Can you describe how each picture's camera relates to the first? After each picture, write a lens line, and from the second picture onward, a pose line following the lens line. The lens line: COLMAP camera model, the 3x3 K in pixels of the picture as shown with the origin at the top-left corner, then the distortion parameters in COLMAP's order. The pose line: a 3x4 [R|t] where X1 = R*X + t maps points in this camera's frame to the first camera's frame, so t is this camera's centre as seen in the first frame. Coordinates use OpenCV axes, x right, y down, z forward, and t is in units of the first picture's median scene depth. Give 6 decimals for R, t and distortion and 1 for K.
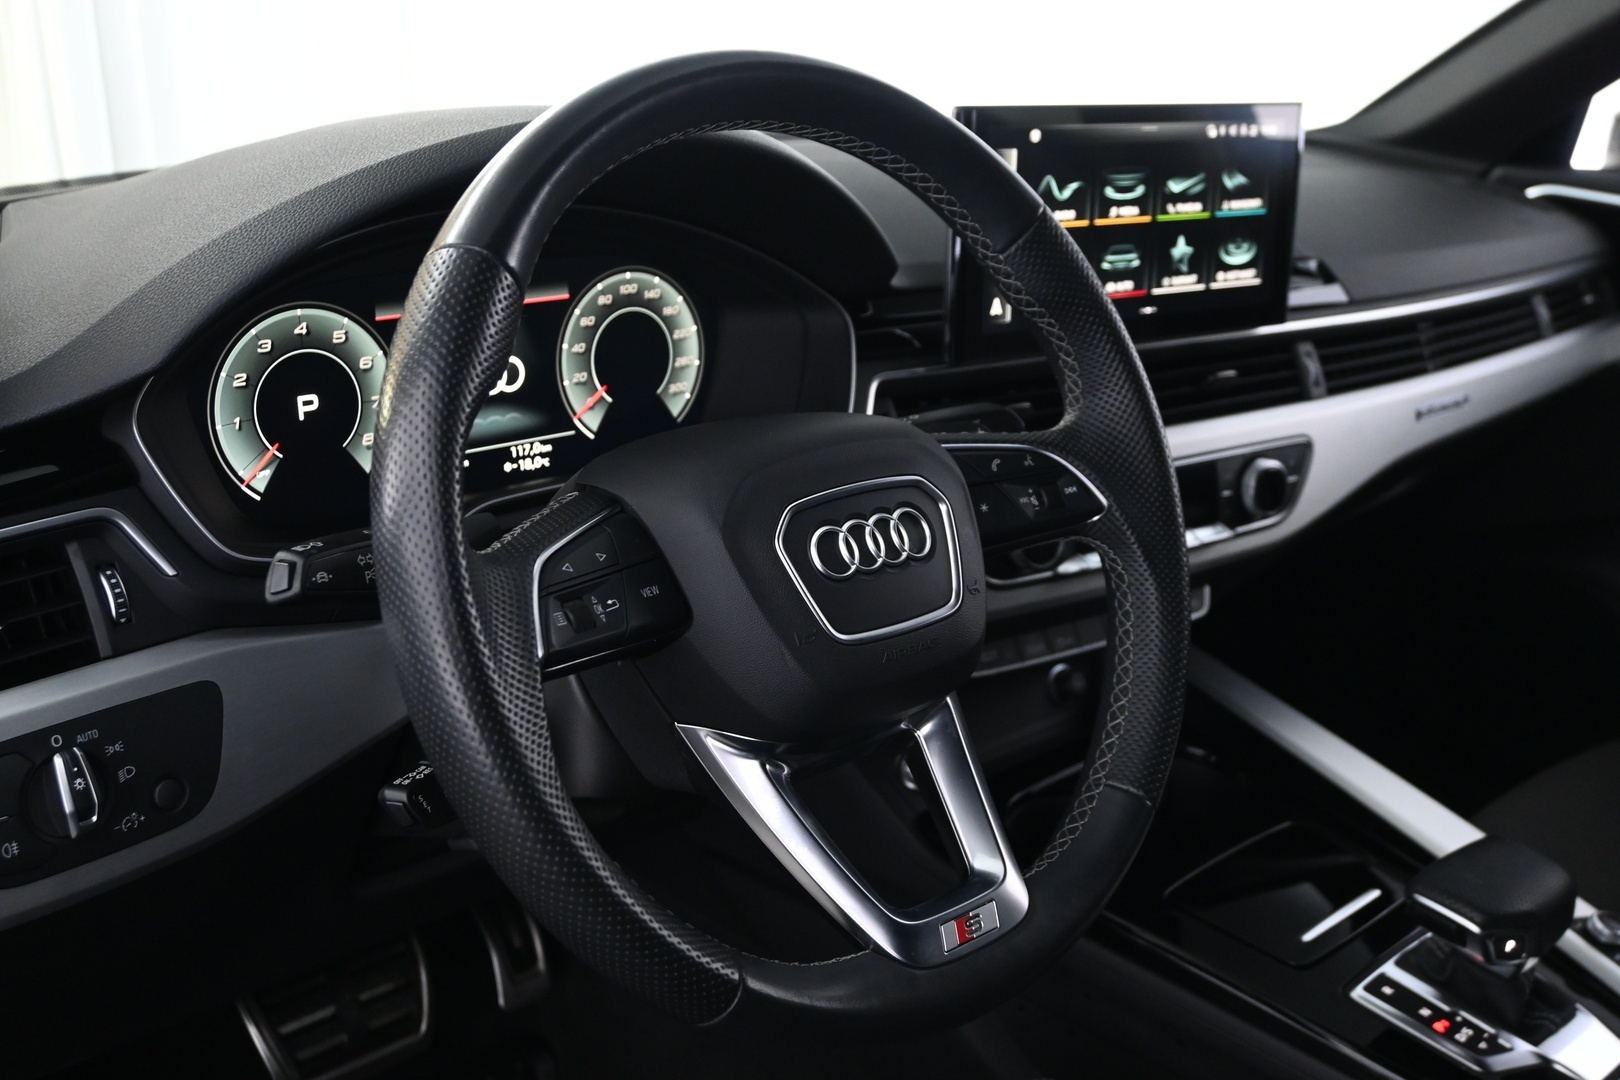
lens RADIAL K [[1704.6, 0, 806.4], [0, 1704.6, 532.7], [0, 0, 1]] dist [-0.000571, 0.000000]
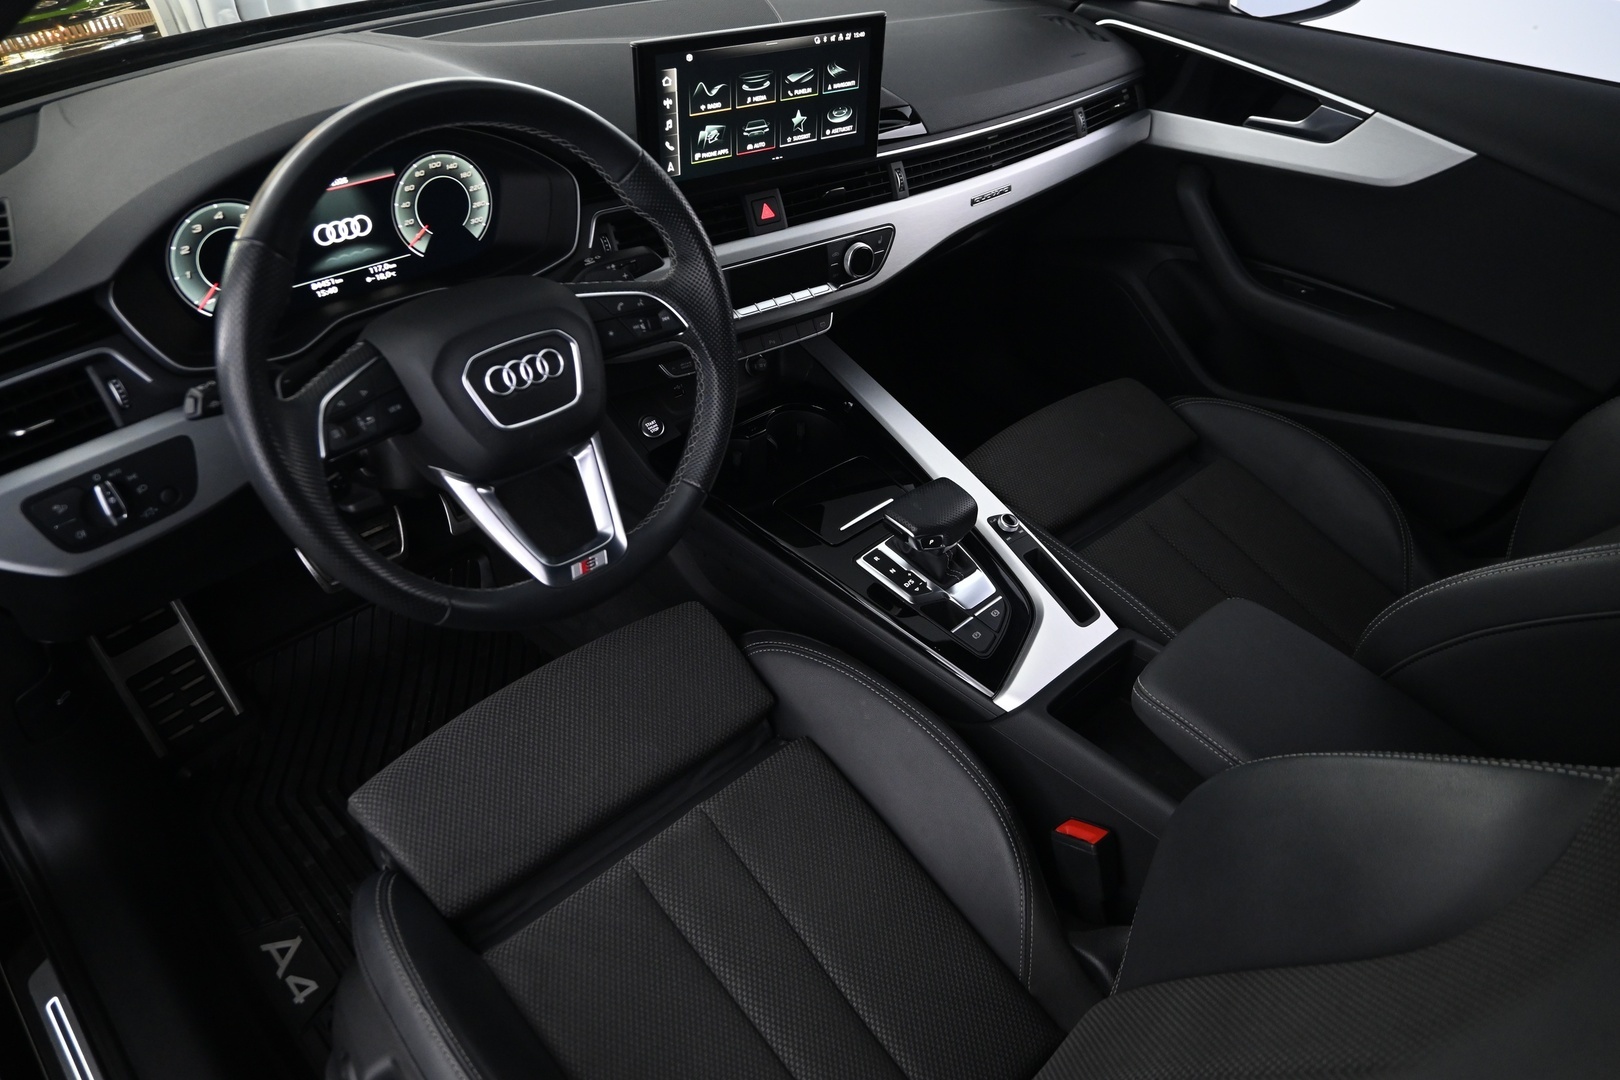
lens RADIAL K [[1119.6, 0, 809.5], [0, 1119.6, 535.9], [0, 0, 1]] dist [0.002938, 0.000292]
pose [[0.999652, 0.004155, 0.026062, 0.242635], [-0.012955, 0.937624, 0.347409, -0.195103], [-0.022993, -0.347626, 0.937351, -0.164698]]
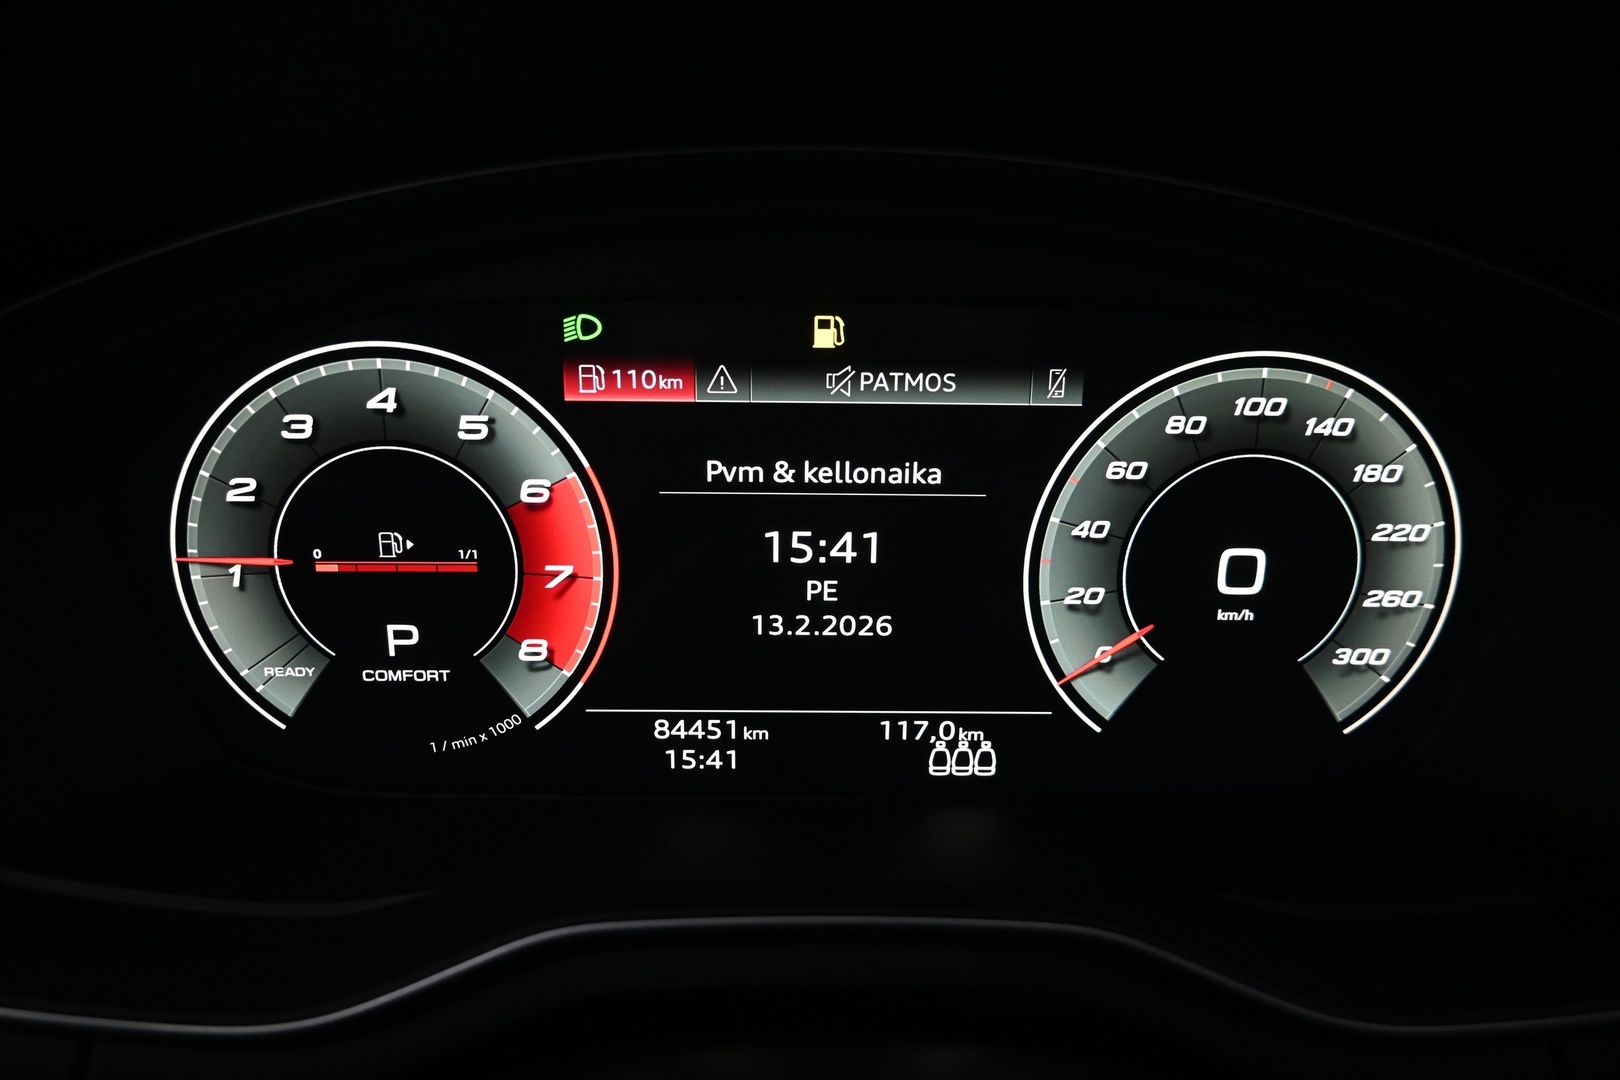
lens RADIAL K [[1119.6, 0, 815.3], [0, 1119.6, 542.1], [0, 0, 1]] dist [0.002938, 0.000292]
pose [[0.748459, 0.211964, -0.628395, -0.010204], [-0.196496, 0.975879, 0.095135, -0.120445], [0.633402, 0.052272, 0.772056, 0.757532]]
